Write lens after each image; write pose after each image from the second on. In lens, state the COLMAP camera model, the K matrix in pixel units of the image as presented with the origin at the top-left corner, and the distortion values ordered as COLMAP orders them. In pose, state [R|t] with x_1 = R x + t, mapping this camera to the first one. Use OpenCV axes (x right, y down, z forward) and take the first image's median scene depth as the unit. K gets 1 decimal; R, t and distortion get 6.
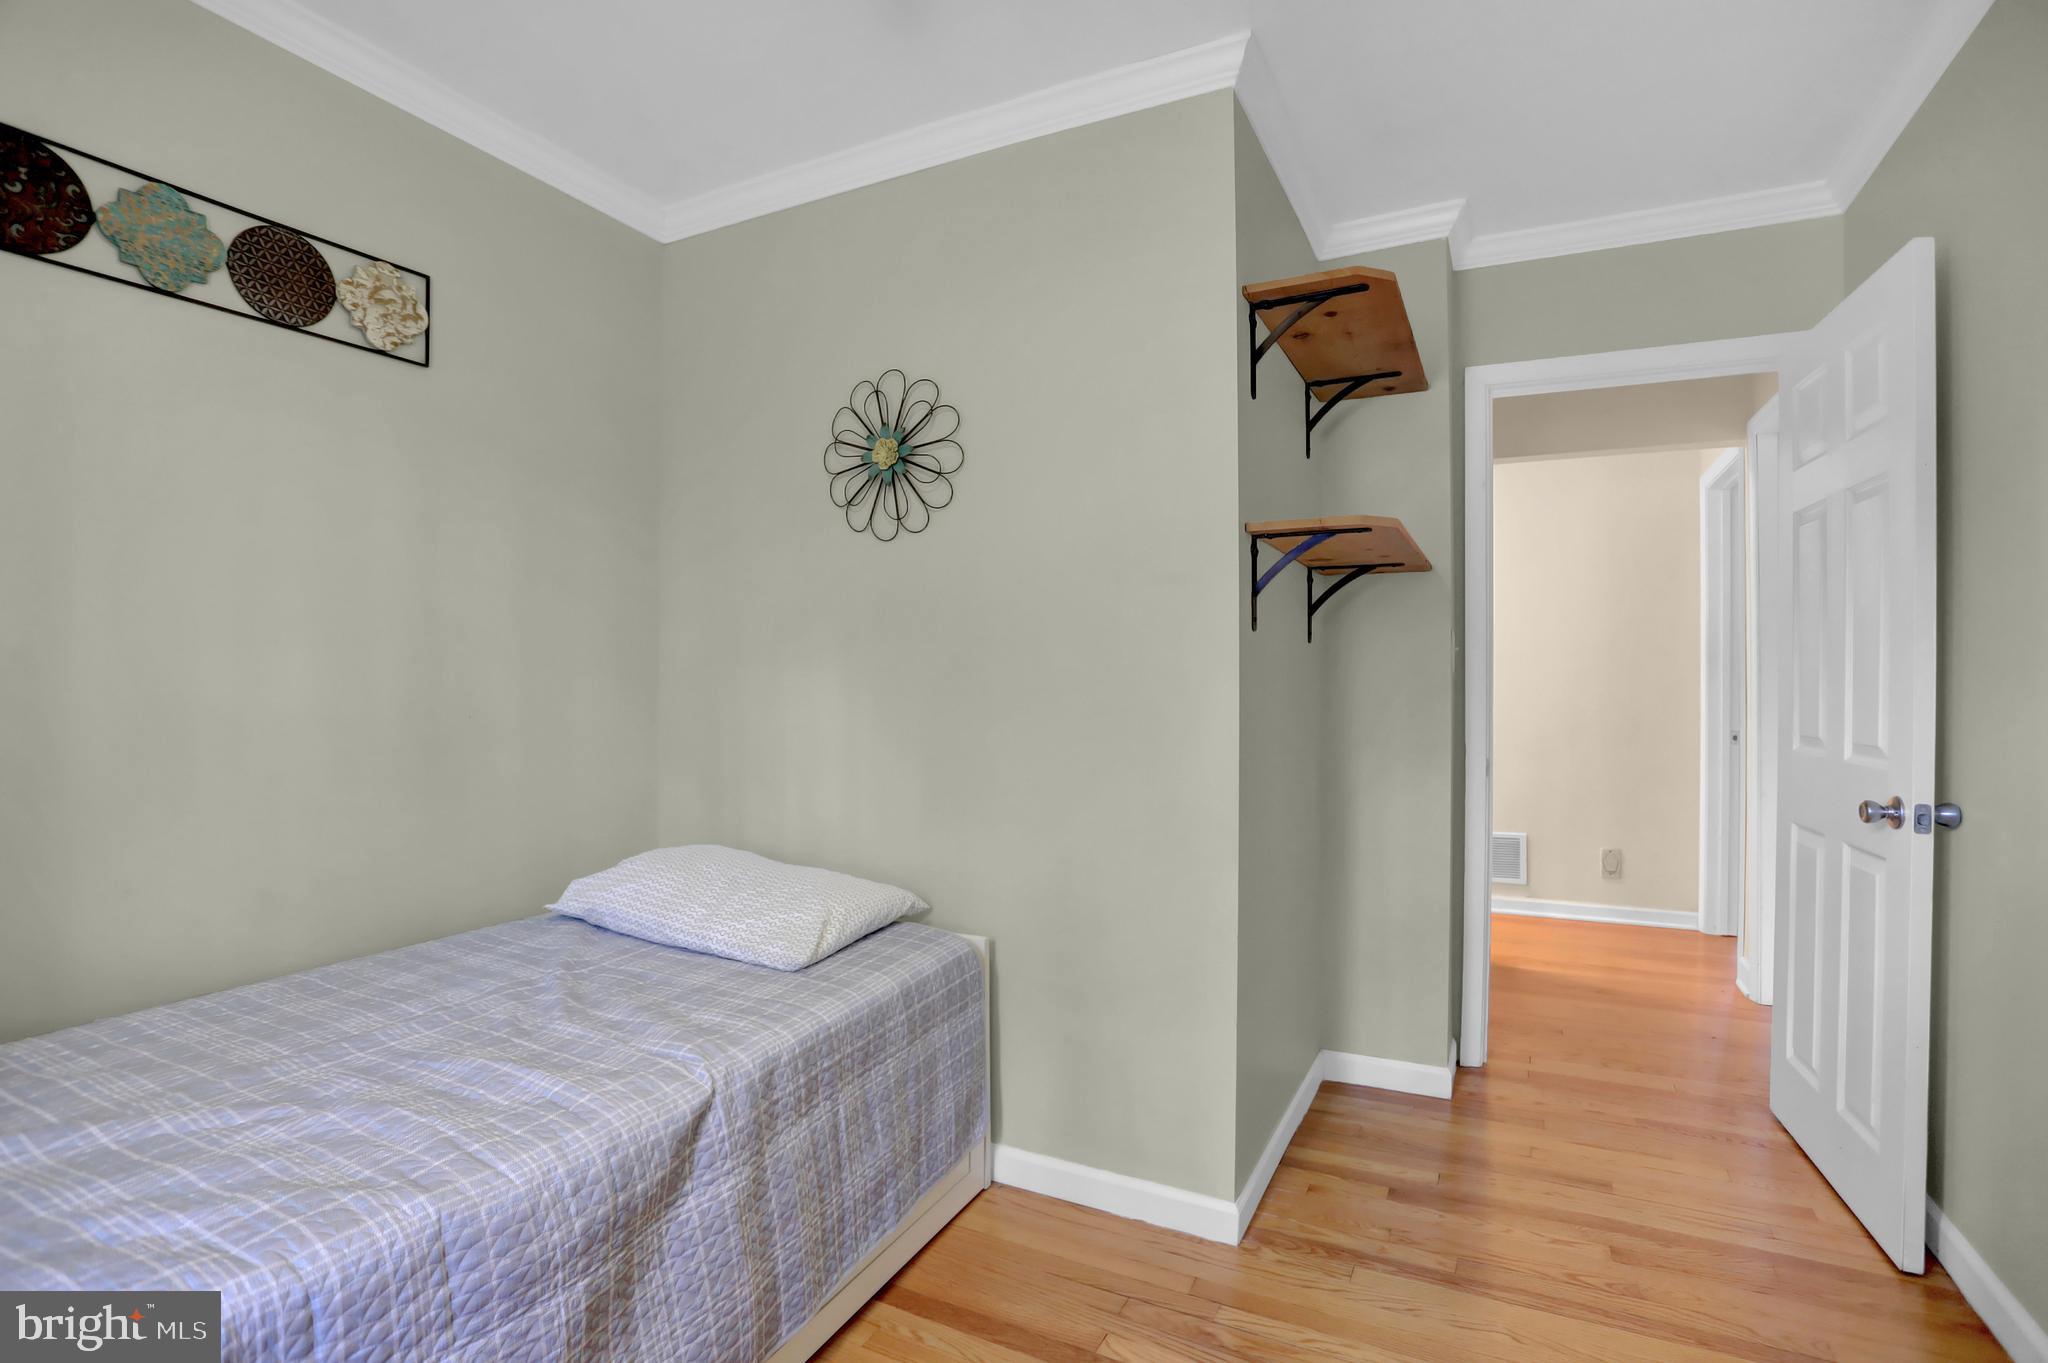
lens RADIAL K [[987.0, 0, 1026.3], [0, 987.0, 675.7], [0, 0, 1]] dist [-0.079579, 0.032893]
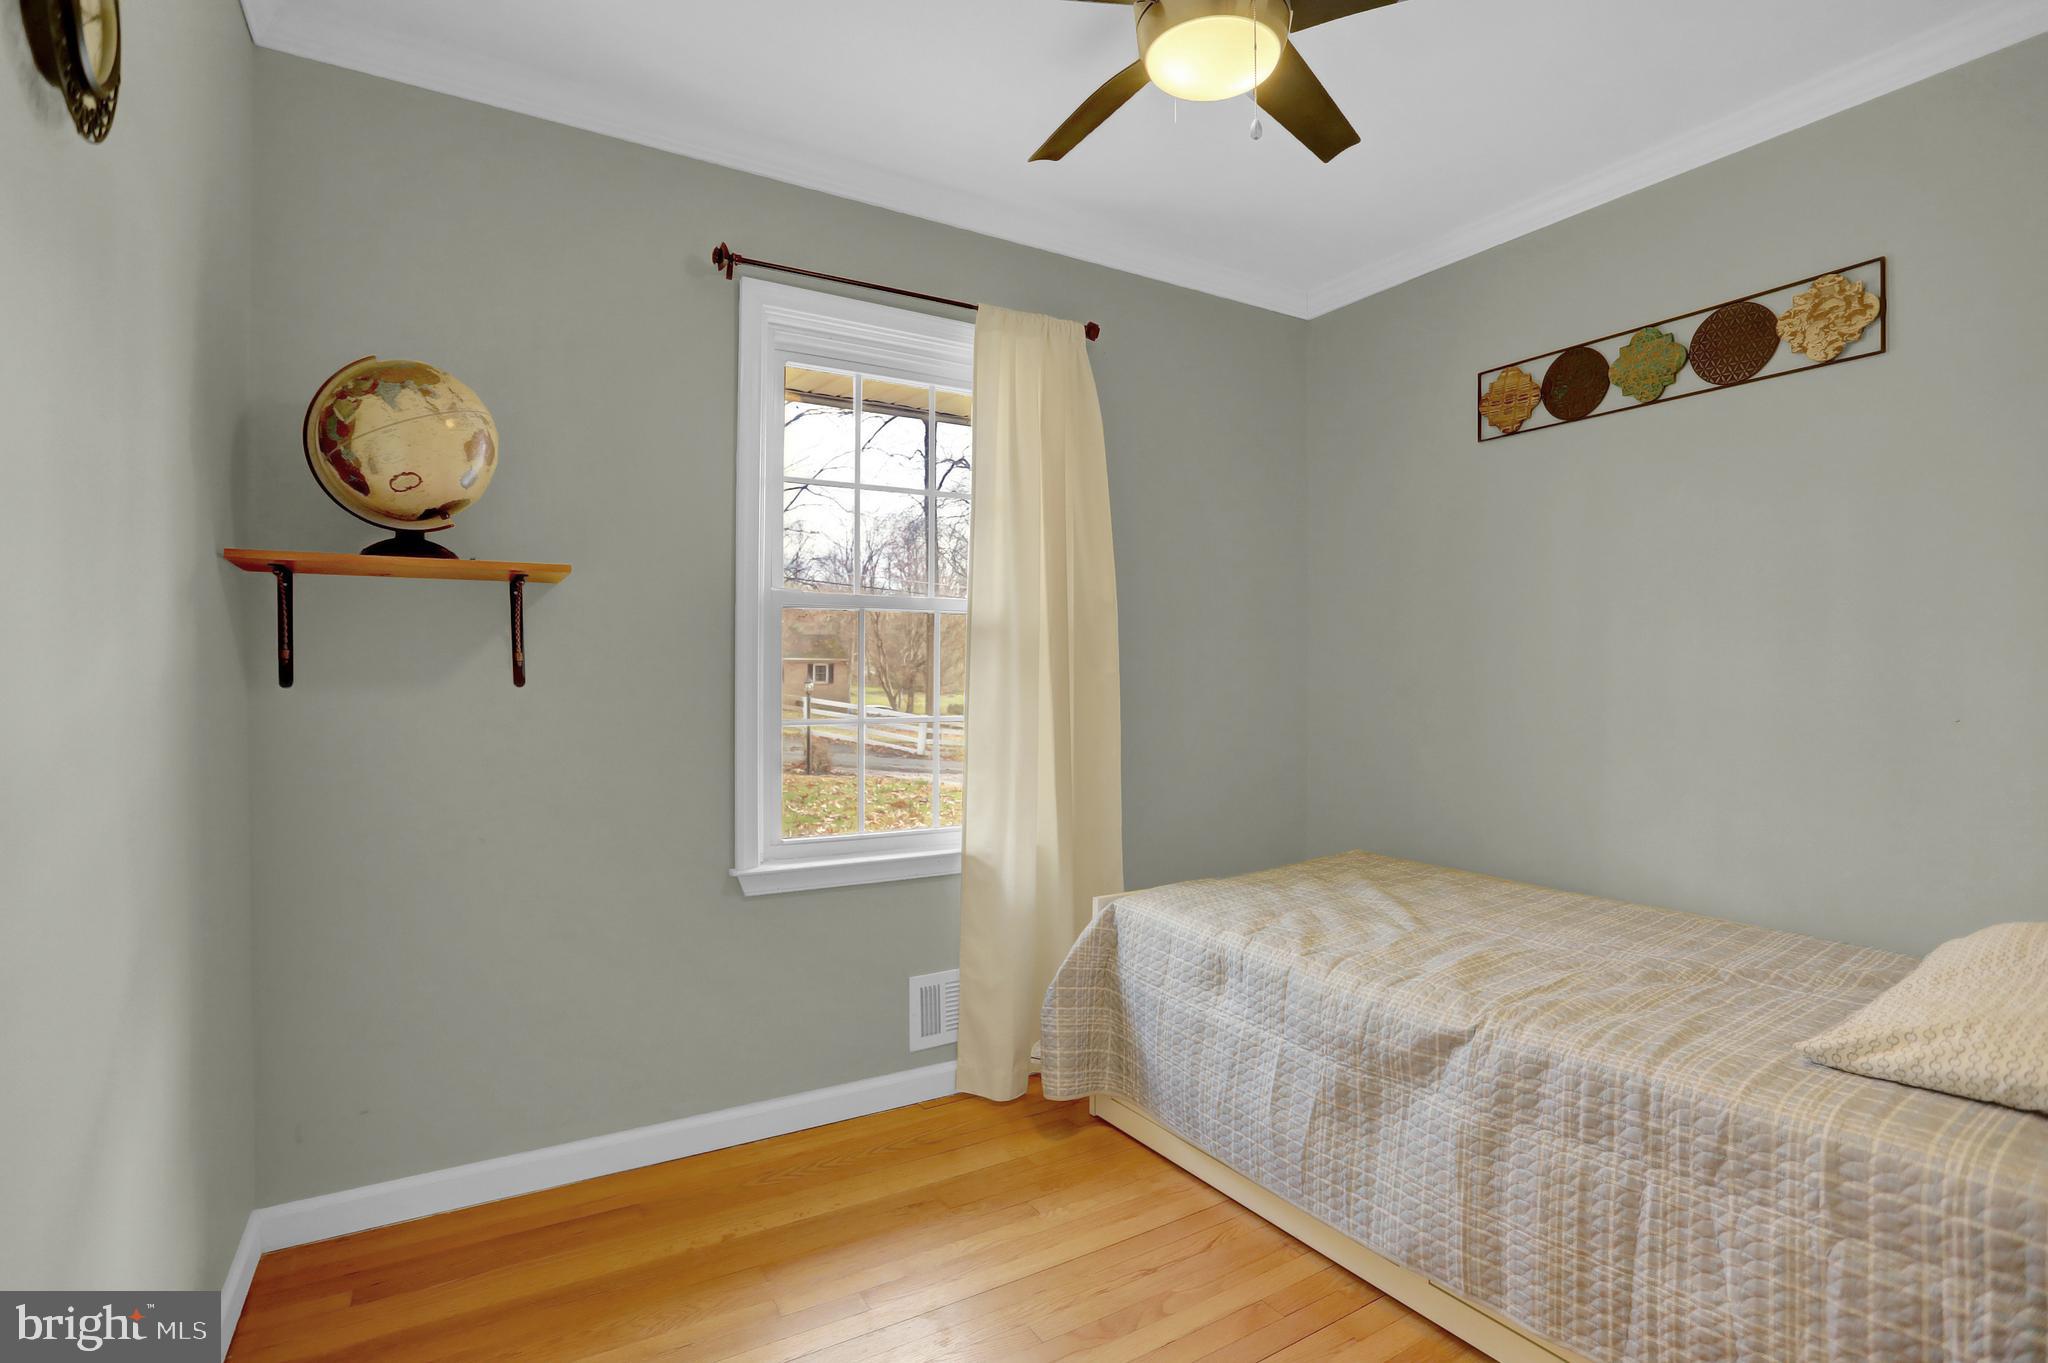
lens RADIAL K [[987.0, 0, 1026.3], [0, 987.0, 675.7], [0, 0, 1]] dist [-0.079579, 0.032893]
pose [[-0.529260, -0.002664, -0.848455, 0.745732], [-0.000482, 0.999996, -0.002839, 0.004701], [0.848459, -0.001094, -0.529259, 0.916507]]
